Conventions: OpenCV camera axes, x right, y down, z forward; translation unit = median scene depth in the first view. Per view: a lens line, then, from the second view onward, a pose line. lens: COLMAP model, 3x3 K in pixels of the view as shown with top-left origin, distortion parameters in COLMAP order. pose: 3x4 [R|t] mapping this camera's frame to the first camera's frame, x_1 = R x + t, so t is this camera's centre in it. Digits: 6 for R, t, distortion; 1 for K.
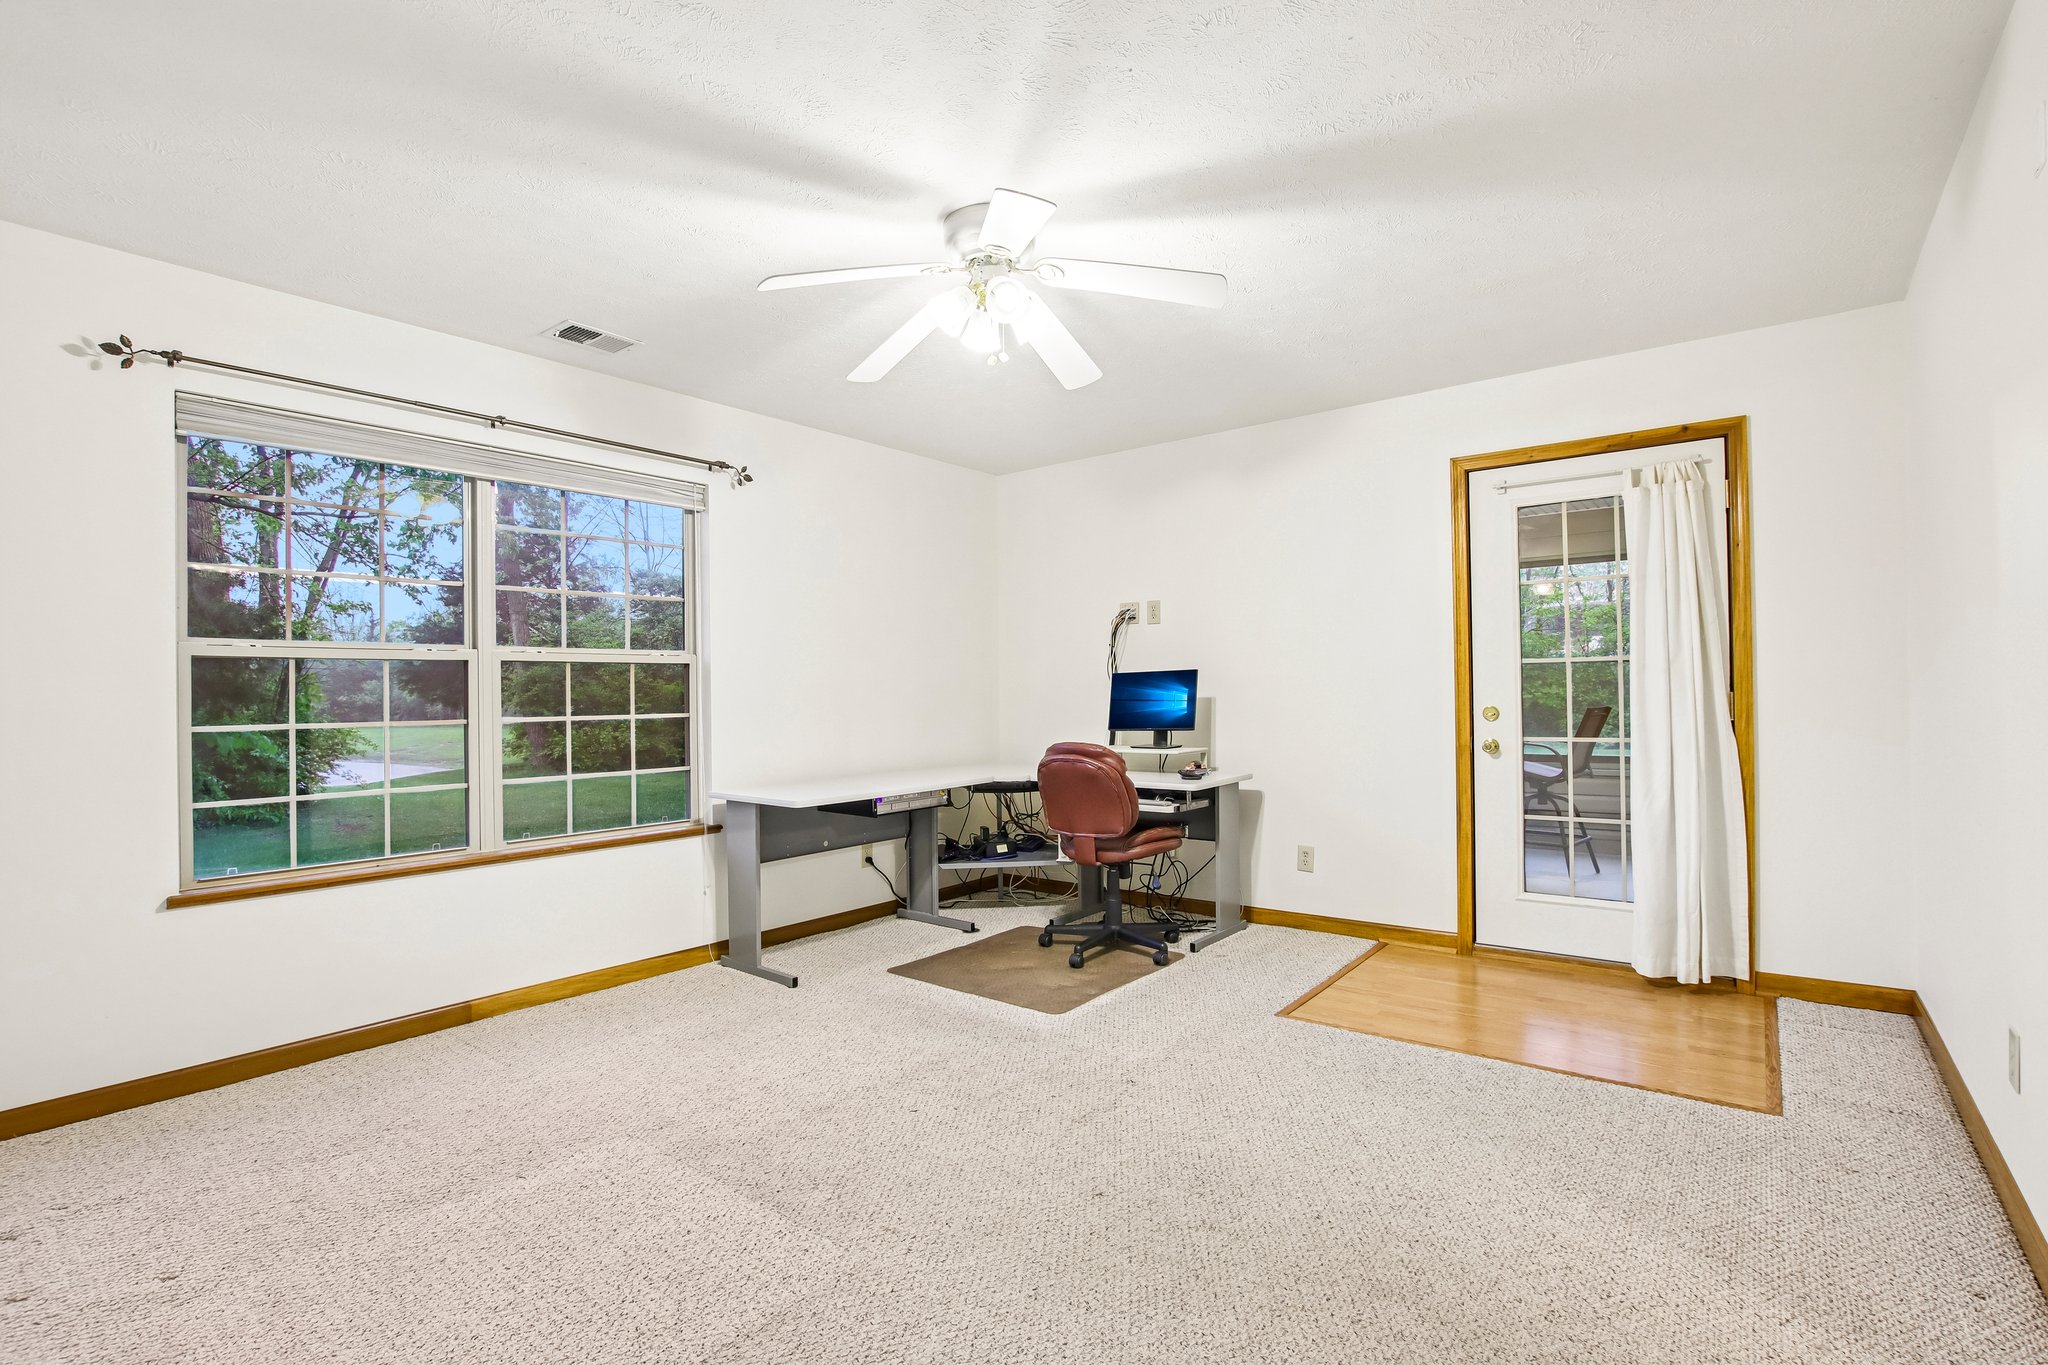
lens RADIAL K [[964.5, 0, 1088.7], [0, 964.5, 686.0], [0, 0, 1]] dist [-0.023619, 0.001473]
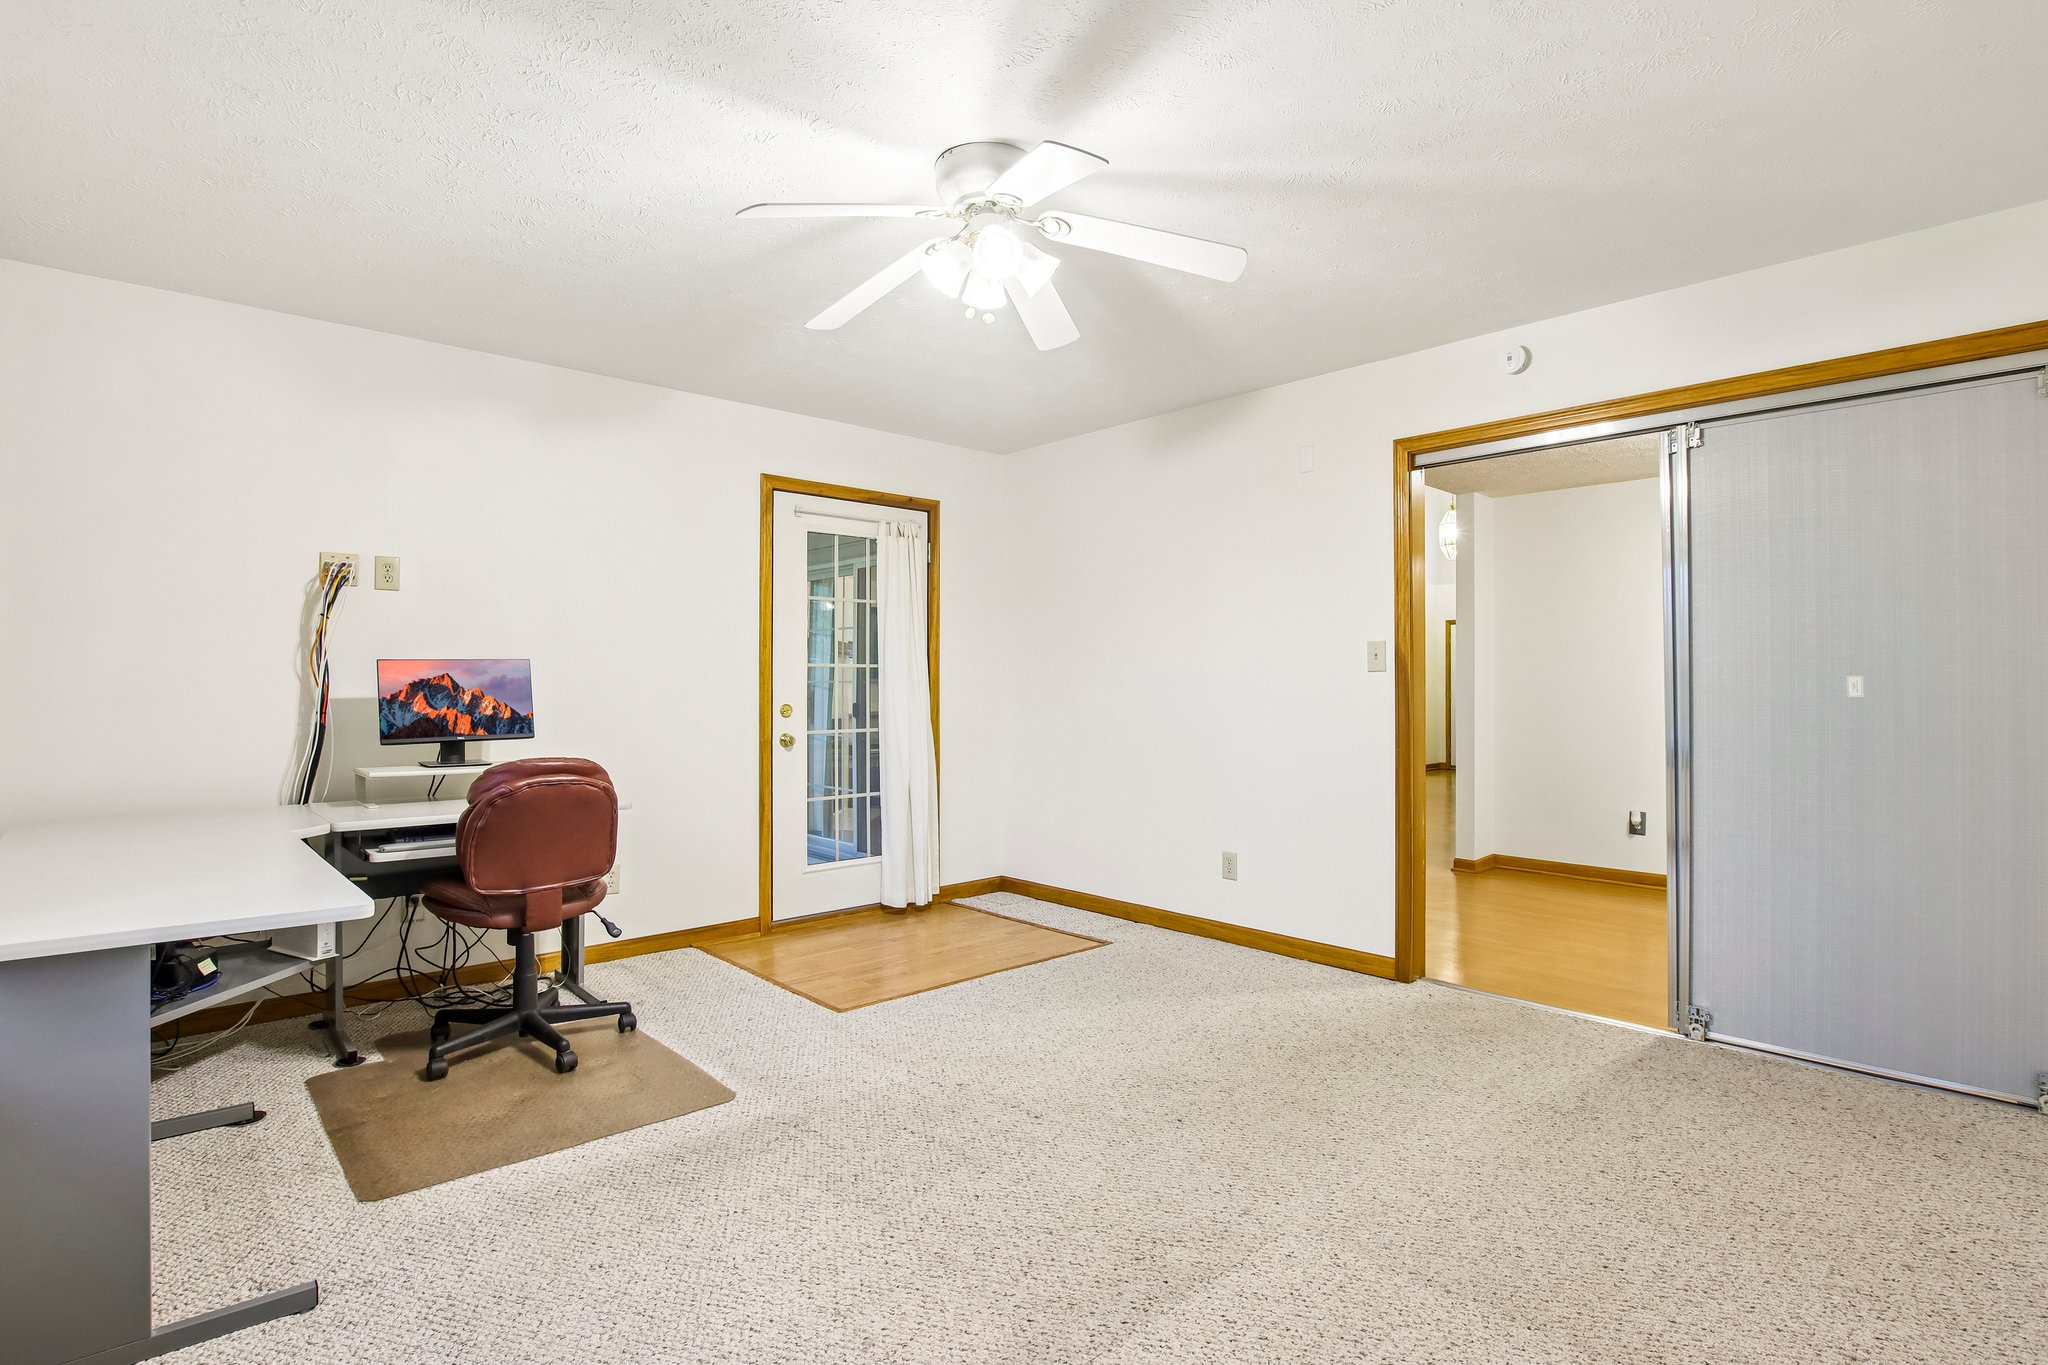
lens RADIAL K [[964.5, 0, 1031.0], [0, 964.5, 669.0], [0, 0, 1]] dist [-0.023619, 0.001473]
pose [[0.200475, 0.031582, 0.979190, -0.655470], [-0.007295, 0.999501, -0.030744, 0.013414], [-0.979672, -0.000979, 0.200606, 0.528913]]
